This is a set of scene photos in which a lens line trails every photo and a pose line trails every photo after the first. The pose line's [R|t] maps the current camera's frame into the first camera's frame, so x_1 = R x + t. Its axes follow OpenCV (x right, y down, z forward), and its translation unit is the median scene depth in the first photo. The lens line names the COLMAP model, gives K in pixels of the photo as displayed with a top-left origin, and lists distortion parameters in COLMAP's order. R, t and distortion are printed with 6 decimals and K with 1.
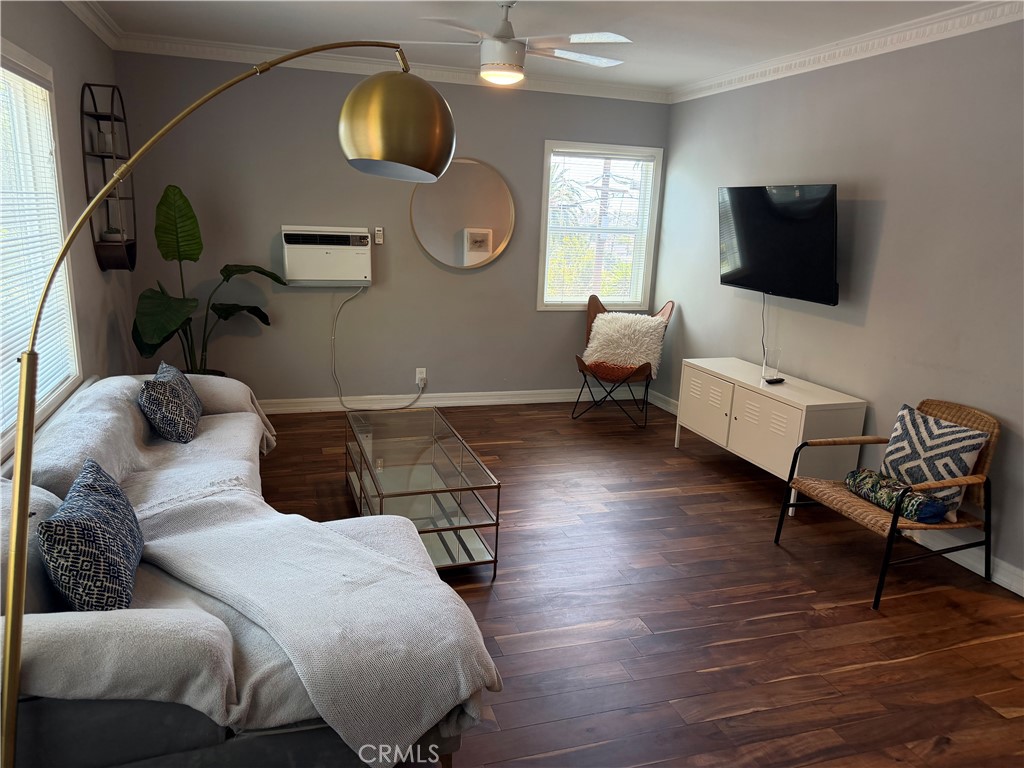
lens RADIAL K [[741.0, 0, 512.0], [0, 741.0, 384.0], [0, 0, 1]] dist [0.131986, -0.154829]
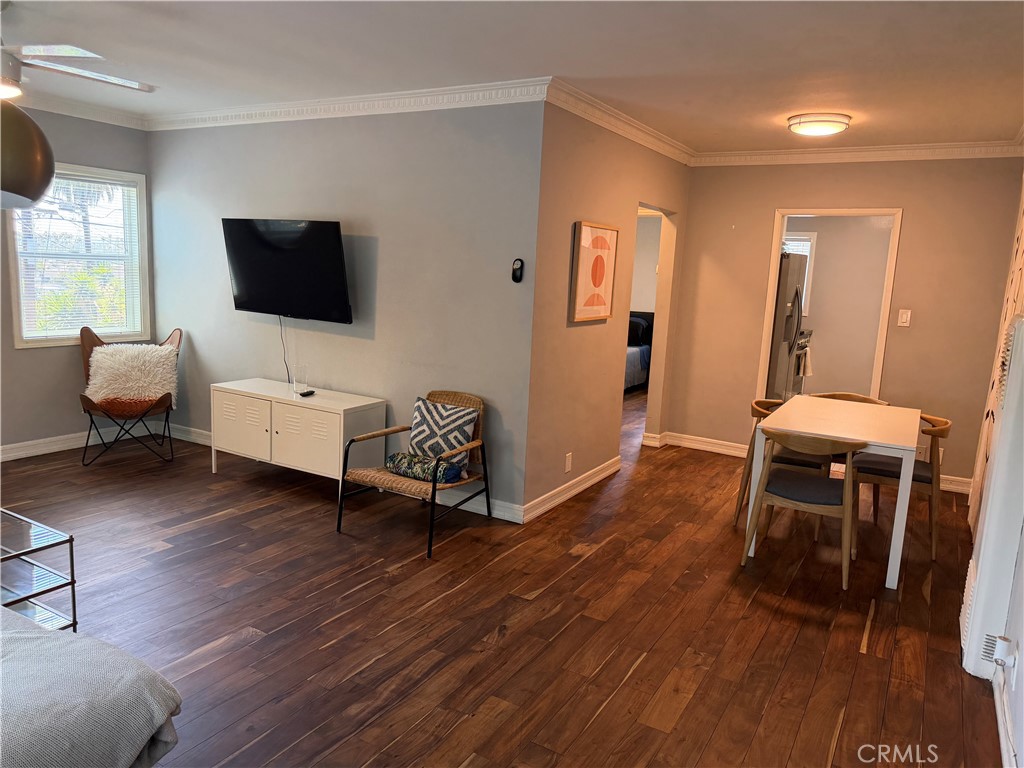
lens RADIAL K [[741.0, 0, 512.0], [0, 741.0, 384.0], [0, 0, 1]] dist [0.131986, -0.154829]
pose [[0.756554, -0.111862, 0.644293, -0.156013], [0.134493, 0.990814, 0.014099, 0.008350], [-0.639952, 0.075986, 0.764649, -0.051667]]
